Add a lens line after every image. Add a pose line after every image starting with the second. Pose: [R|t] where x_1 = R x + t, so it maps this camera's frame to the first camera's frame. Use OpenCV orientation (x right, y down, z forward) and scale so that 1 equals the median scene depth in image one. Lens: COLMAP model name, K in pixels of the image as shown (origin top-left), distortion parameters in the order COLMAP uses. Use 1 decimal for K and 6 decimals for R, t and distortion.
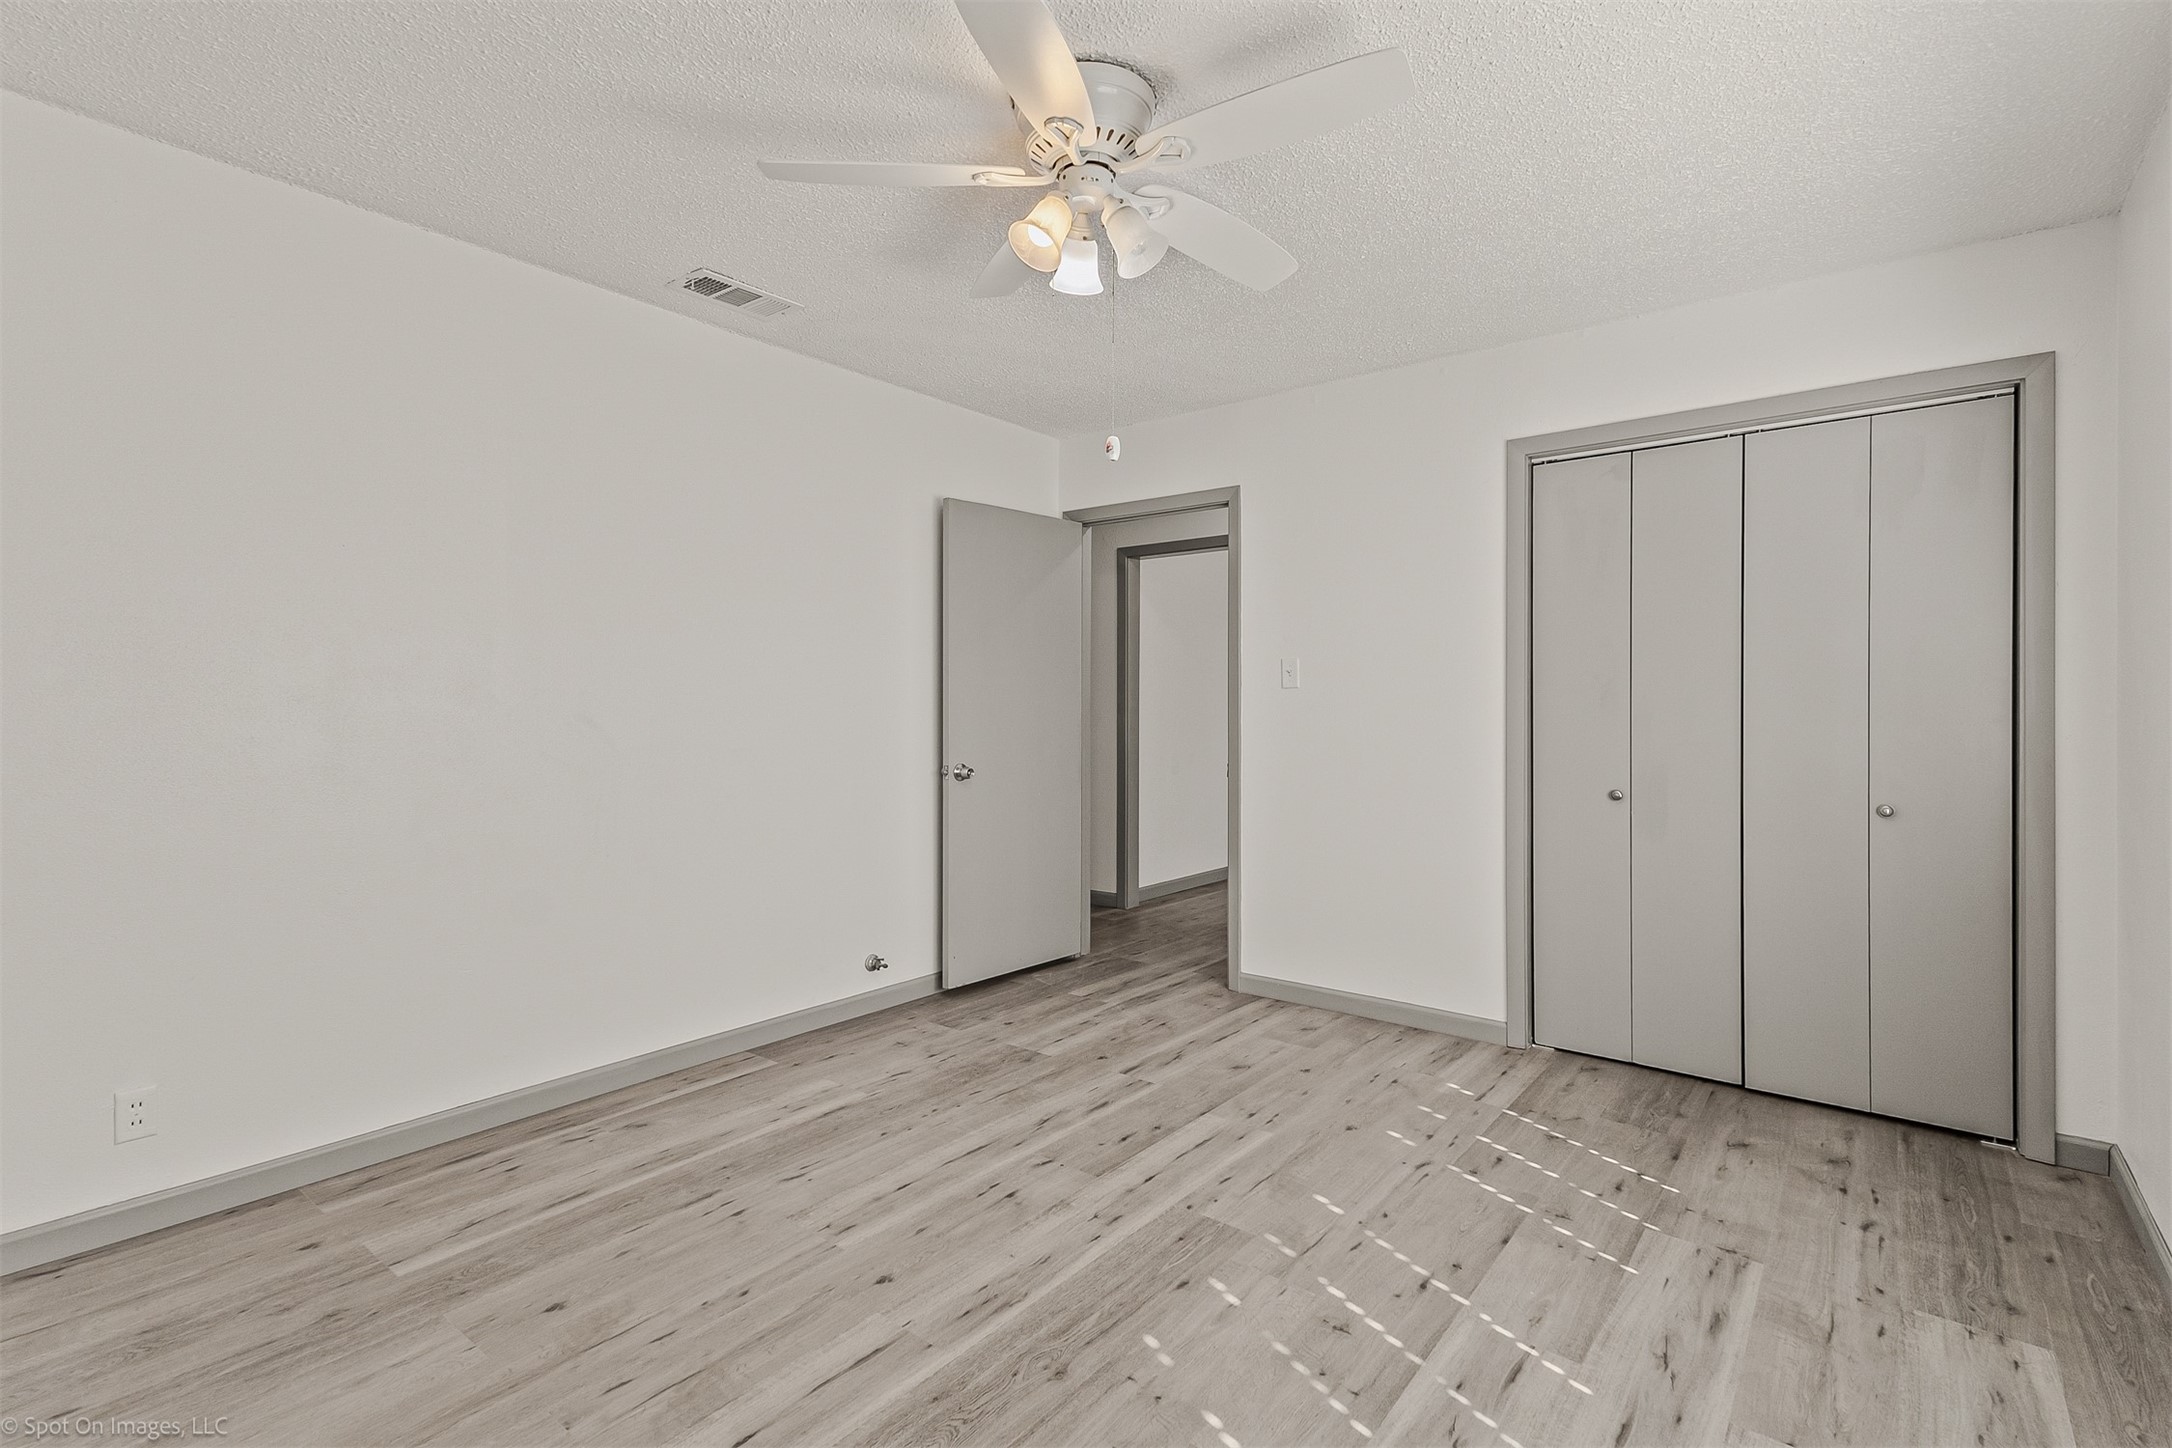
lens RADIAL K [[993.8, 0, 1082.9], [0, 993.8, 719.1], [0, 0, 1]] dist [0.028804, -0.002253]
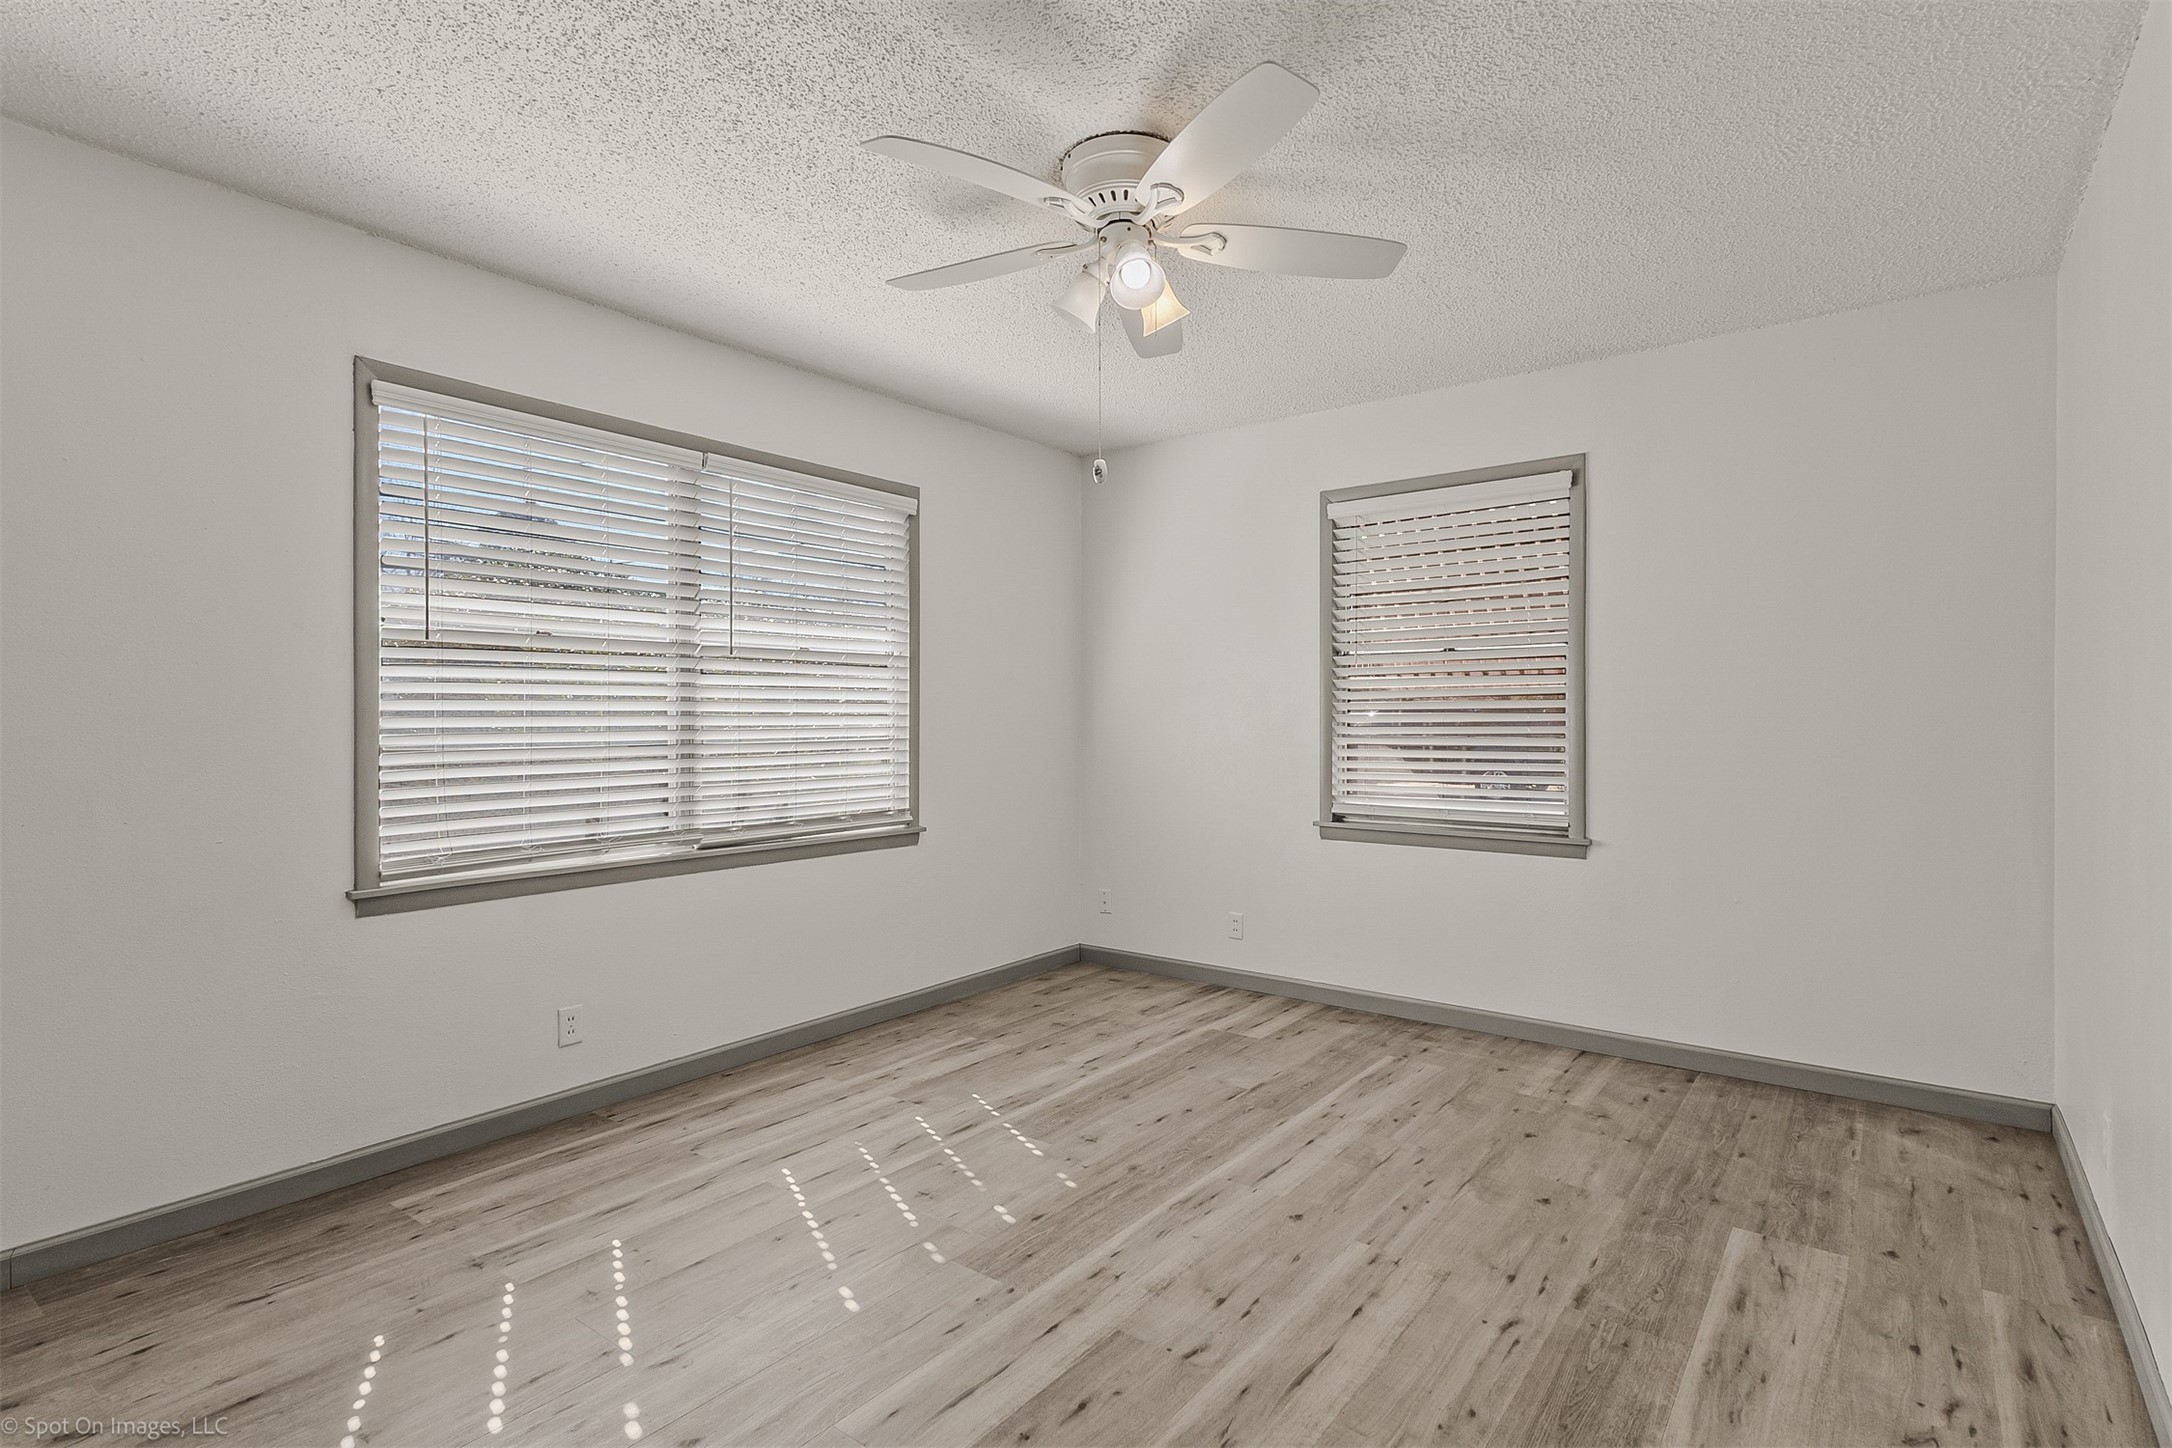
lens RADIAL K [[1039.7, 0, 1077.7], [0, 1039.7, 725.9], [0, 0, 1]] dist [0.003666, -0.002553]
pose [[-0.999871, -0.003044, -0.015760, 0.067482], [-0.003301, 0.999861, 0.016342, -0.021793], [0.015708, 0.016392, -0.999742, 2.002553]]
